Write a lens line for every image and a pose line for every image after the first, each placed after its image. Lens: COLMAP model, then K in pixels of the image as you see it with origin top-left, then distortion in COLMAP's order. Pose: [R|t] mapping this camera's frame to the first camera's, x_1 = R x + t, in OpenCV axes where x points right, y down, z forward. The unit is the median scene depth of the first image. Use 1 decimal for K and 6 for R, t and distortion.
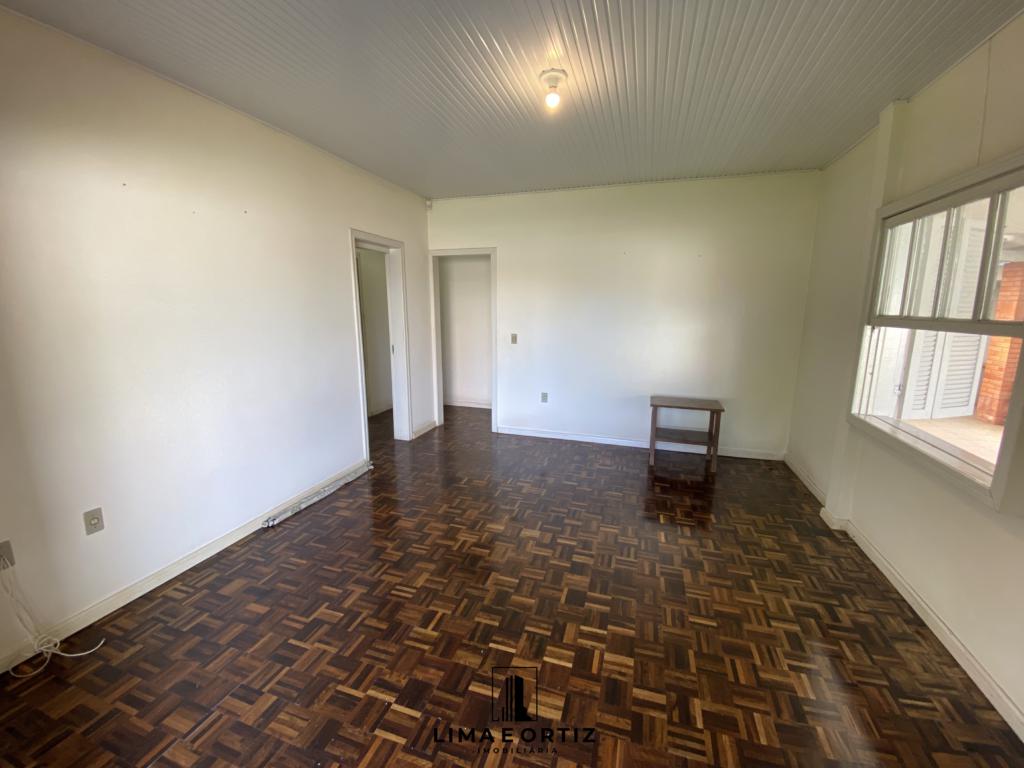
lens RADIAL K [[411.5, 0, 512.0], [0, 411.5, 384.0], [0, 0, 1]] dist [0.026151, -0.025023]
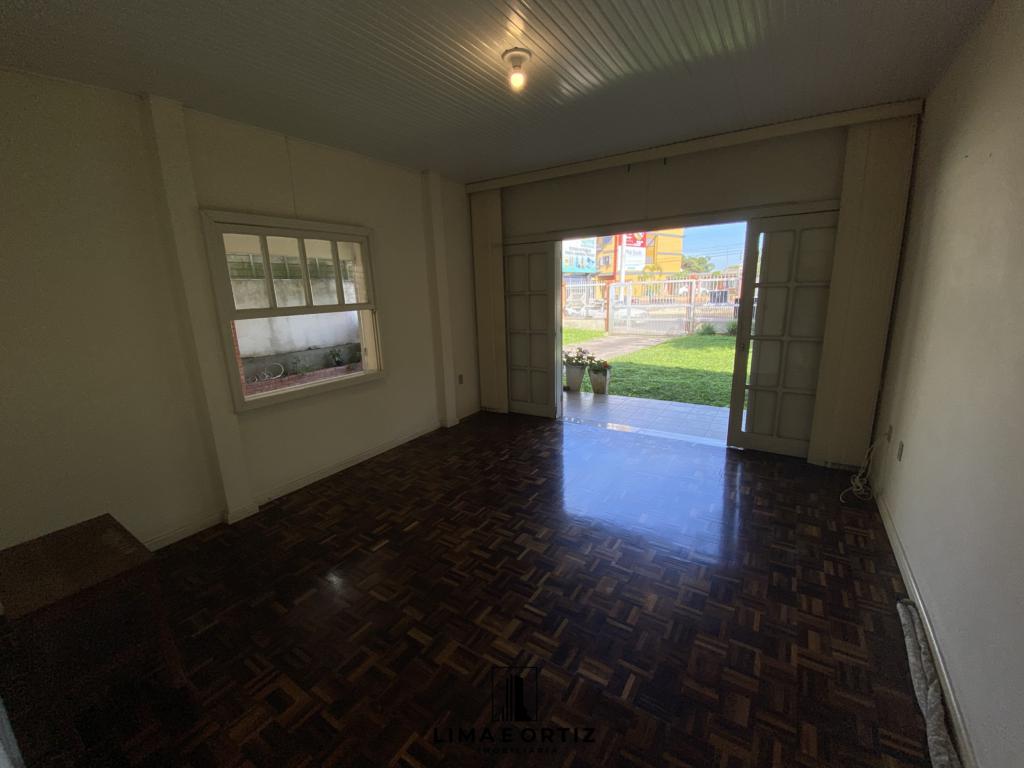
lens RADIAL K [[411.5, 0, 512.0], [0, 411.5, 384.0], [0, 0, 1]] dist [0.026151, -0.025023]
pose [[-0.963482, -0.031926, 0.265862, -0.152947], [0.078500, 0.915568, 0.394428, -0.379445], [-0.256007, 0.400895, -0.879627, 1.938661]]
